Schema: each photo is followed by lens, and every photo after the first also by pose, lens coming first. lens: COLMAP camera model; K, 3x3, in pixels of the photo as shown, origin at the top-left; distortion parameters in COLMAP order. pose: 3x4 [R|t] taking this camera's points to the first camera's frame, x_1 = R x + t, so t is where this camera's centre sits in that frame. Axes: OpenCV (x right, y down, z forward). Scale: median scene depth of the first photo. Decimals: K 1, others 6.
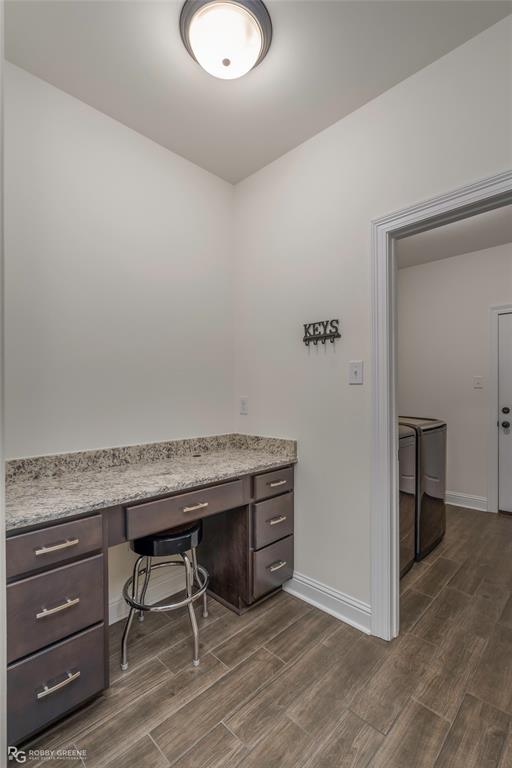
lens RADIAL K [[346.2, 0, 250.9], [0, 346.2, 383.8], [0, 0, 1]] dist [-0.010437, -0.001005]
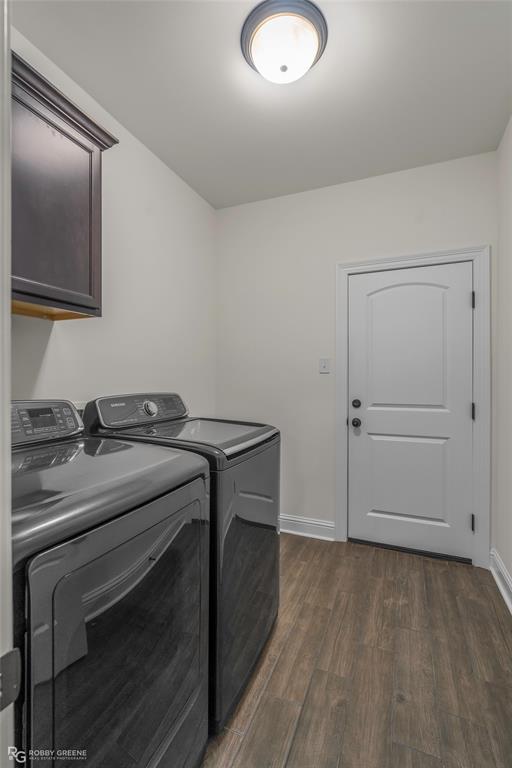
lens RADIAL K [[346.2, 0, 257.2], [0, 346.2, 378.4], [0, 0, 1]] dist [-0.010437, -0.001005]
pose [[0.922887, -0.005724, 0.385029, 0.259697], [0.001684, 0.999940, 0.010829, 0.014885], [-0.385068, -0.009345, 0.922841, 0.399328]]
